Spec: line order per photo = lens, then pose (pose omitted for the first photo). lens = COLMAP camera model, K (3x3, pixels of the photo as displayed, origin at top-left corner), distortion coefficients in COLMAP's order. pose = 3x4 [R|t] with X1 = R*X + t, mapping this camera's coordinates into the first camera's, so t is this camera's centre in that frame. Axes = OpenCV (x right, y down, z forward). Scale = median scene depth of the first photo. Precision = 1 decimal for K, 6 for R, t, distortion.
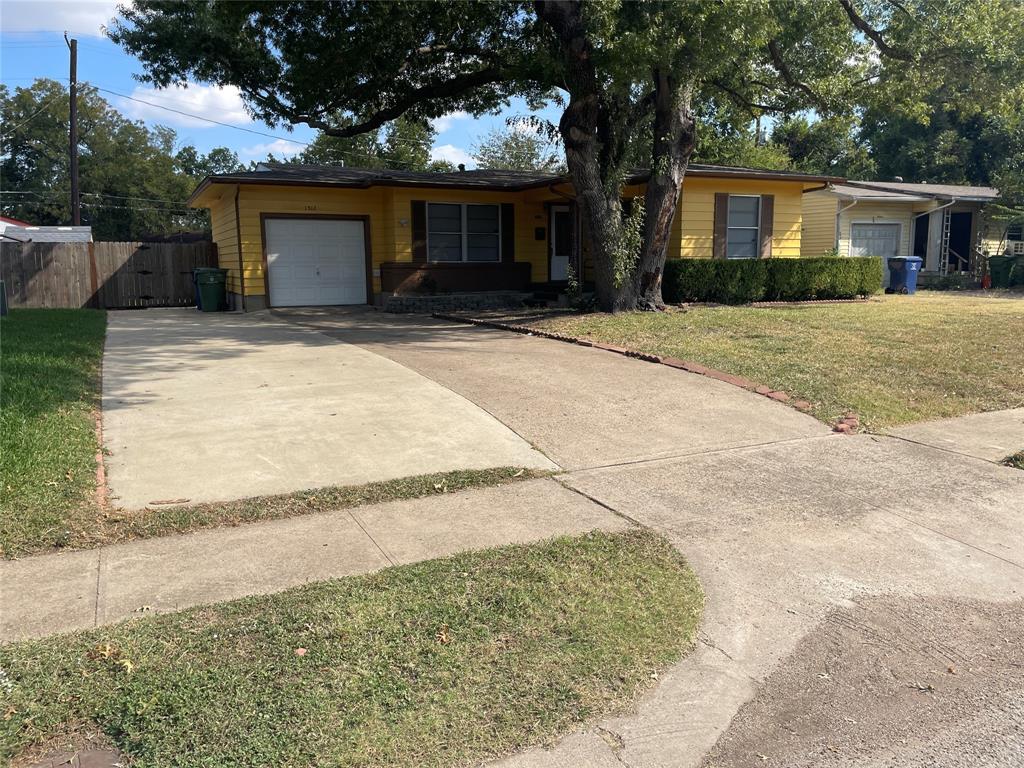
lens RADIAL K [[783.6, 0, 517.9], [0, 783.6, 379.1], [0, 0, 1]] dist [0.092942, -0.132312]
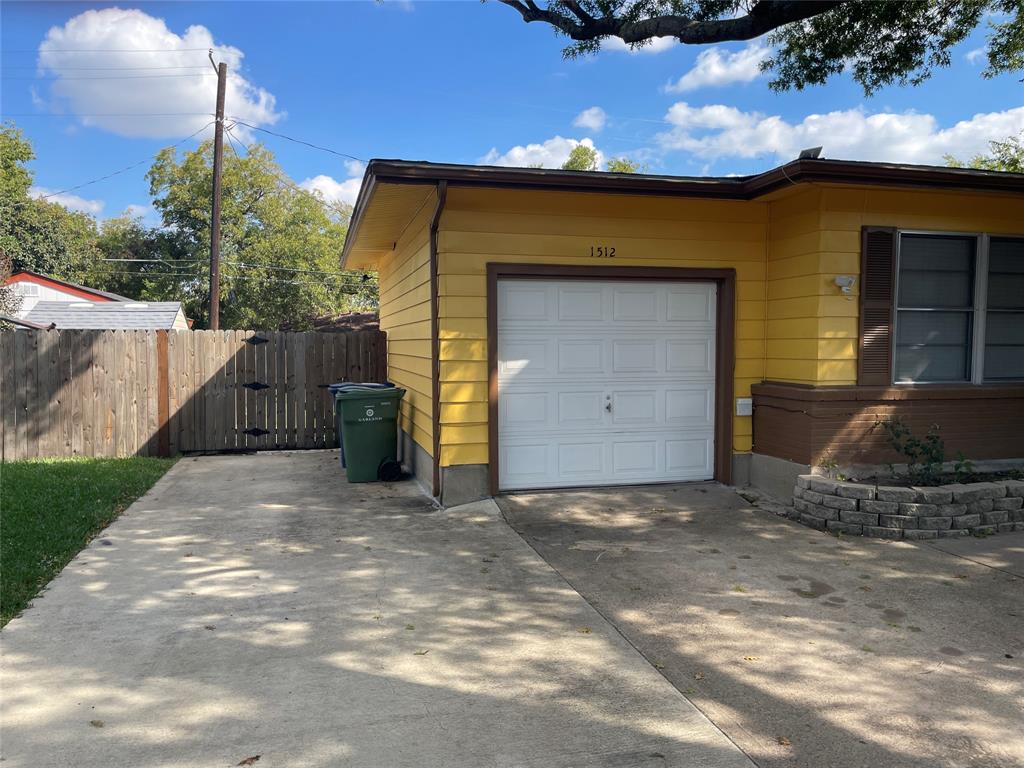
lens RADIAL K [[783.6, 0, 517.9], [0, 783.6, 379.1], [0, 0, 1]] dist [0.092942, -0.132312]
pose [[0.980663, 0.018628, -0.194816, -0.207074], [-0.038382, 0.994434, -0.098118, -0.100481], [0.191904, 0.103698, 0.975920, 0.552841]]
